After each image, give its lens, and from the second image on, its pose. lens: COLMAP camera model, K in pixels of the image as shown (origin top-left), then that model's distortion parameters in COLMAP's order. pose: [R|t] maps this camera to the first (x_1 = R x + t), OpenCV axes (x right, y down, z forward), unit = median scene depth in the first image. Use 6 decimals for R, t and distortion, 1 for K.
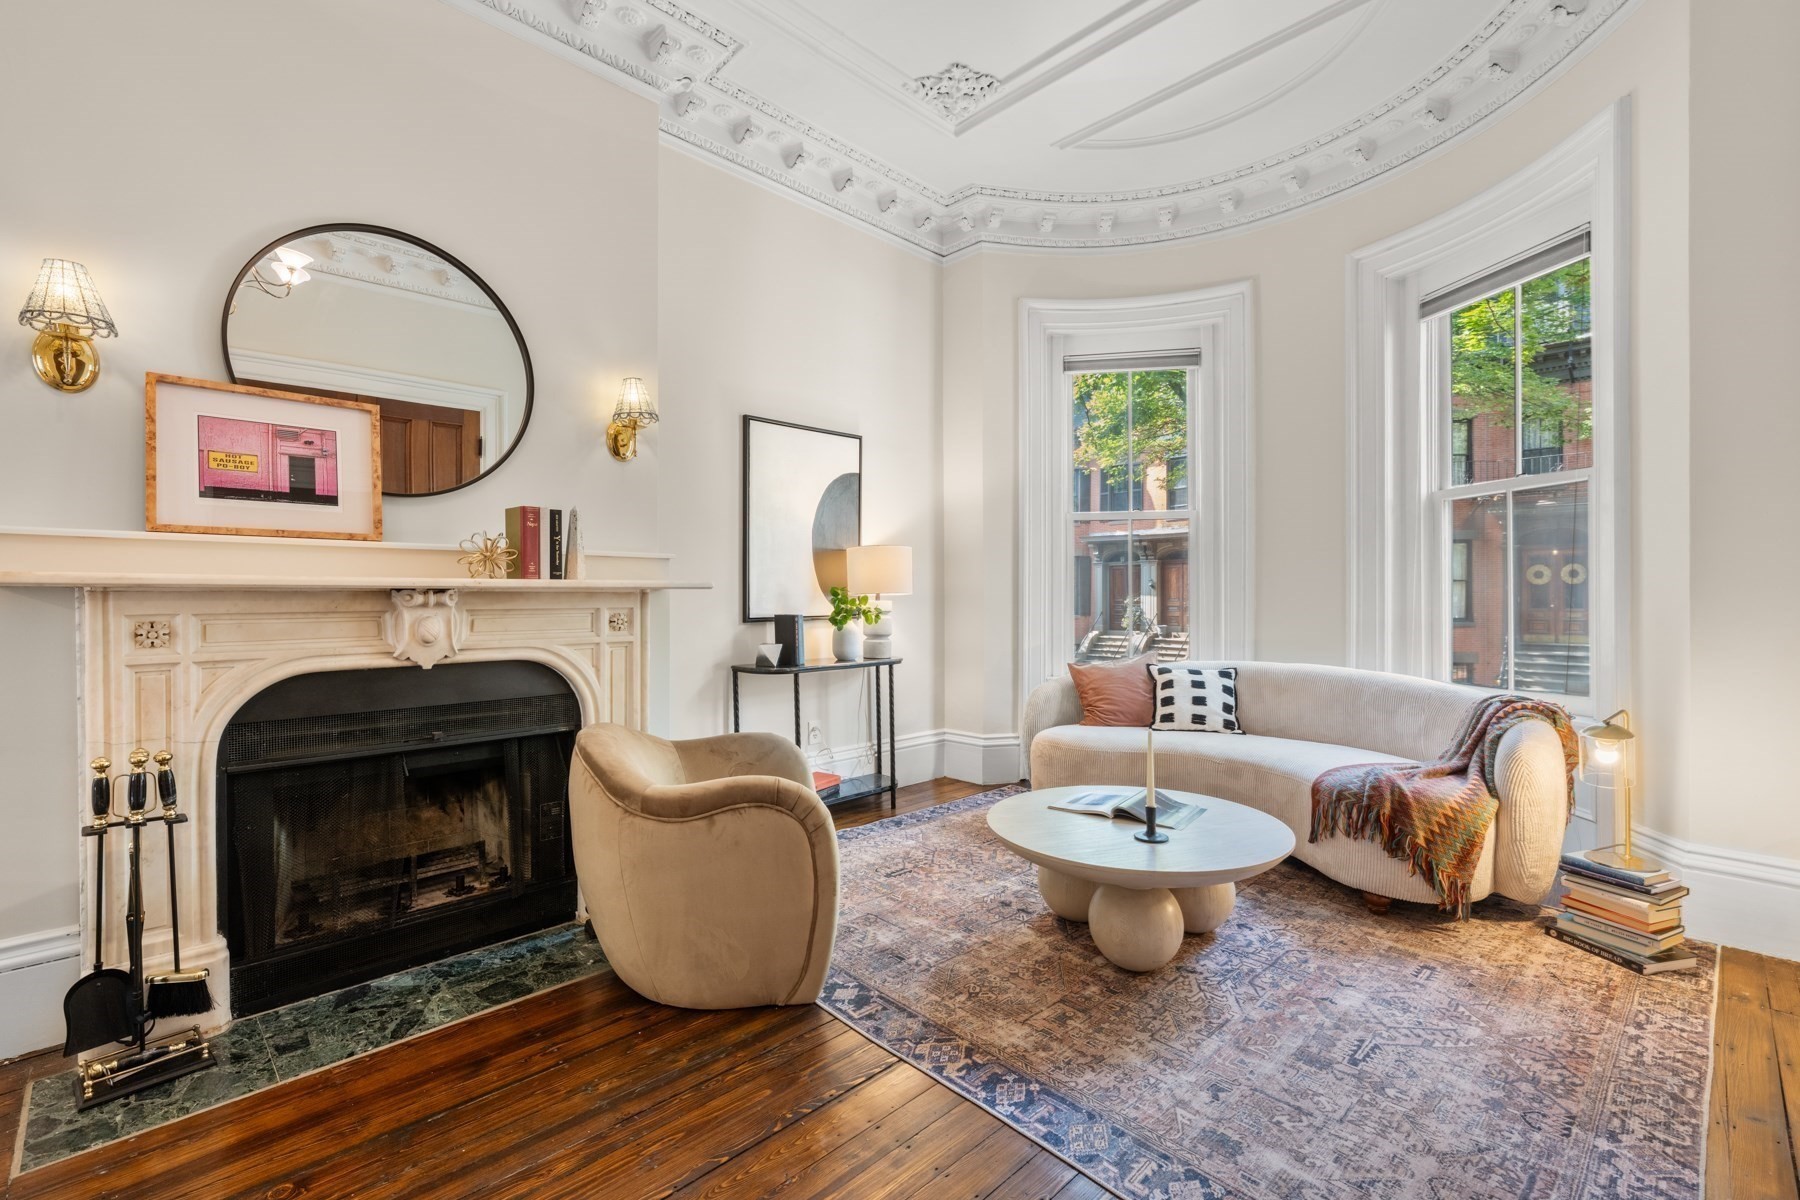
lens RADIAL K [[778.6, 0, 900.0], [0, 778.6, 600.0], [0, 0, 1]] dist [-0.000951, -0.000229]
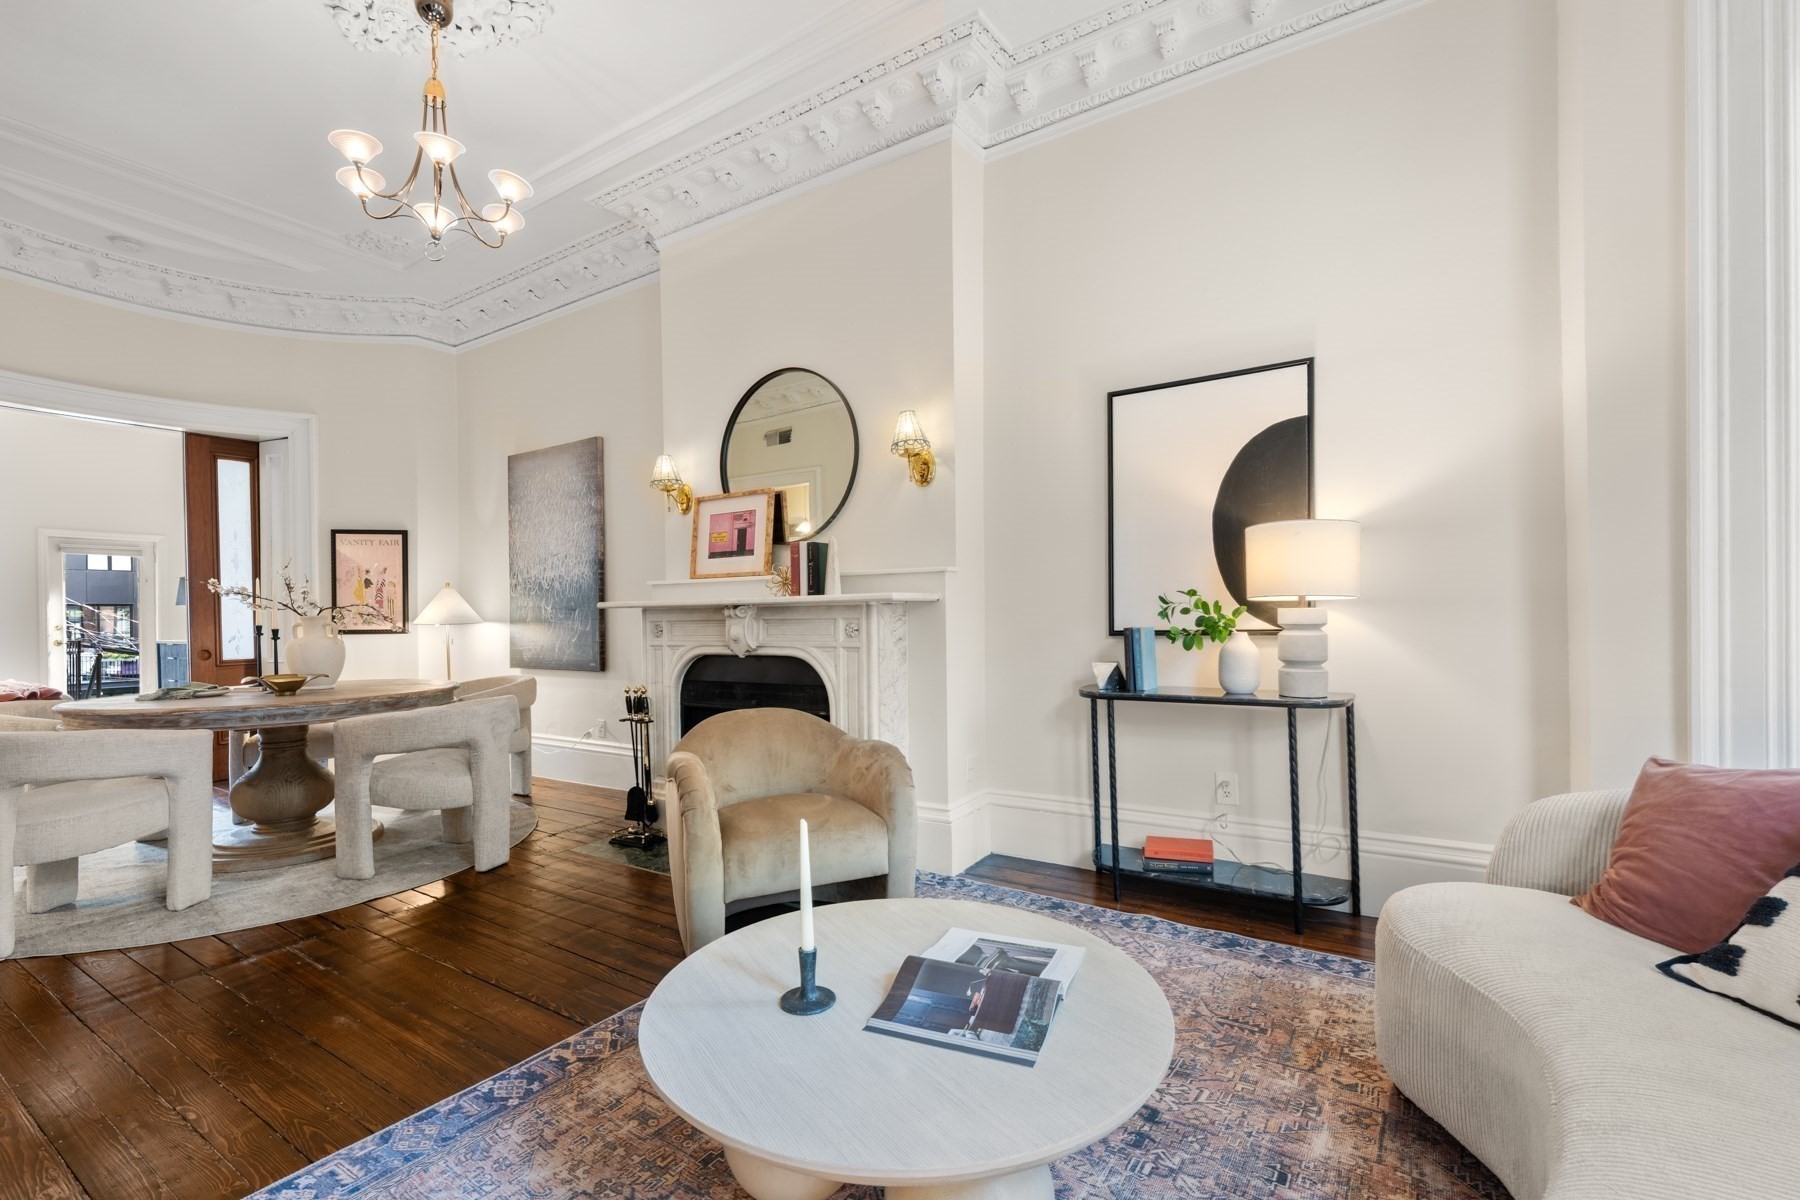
lens RADIAL K [[770.3, 0, 900.4], [0, 770.3, 614.6], [0, 0, 1]] dist [-0.000928, -0.000027]
pose [[0.227362, -0.005105, -0.973797, 0.937942], [0.008096, 0.999962, -0.003352, 0.011148], [0.973777, -0.007122, 0.227395, 0.954329]]
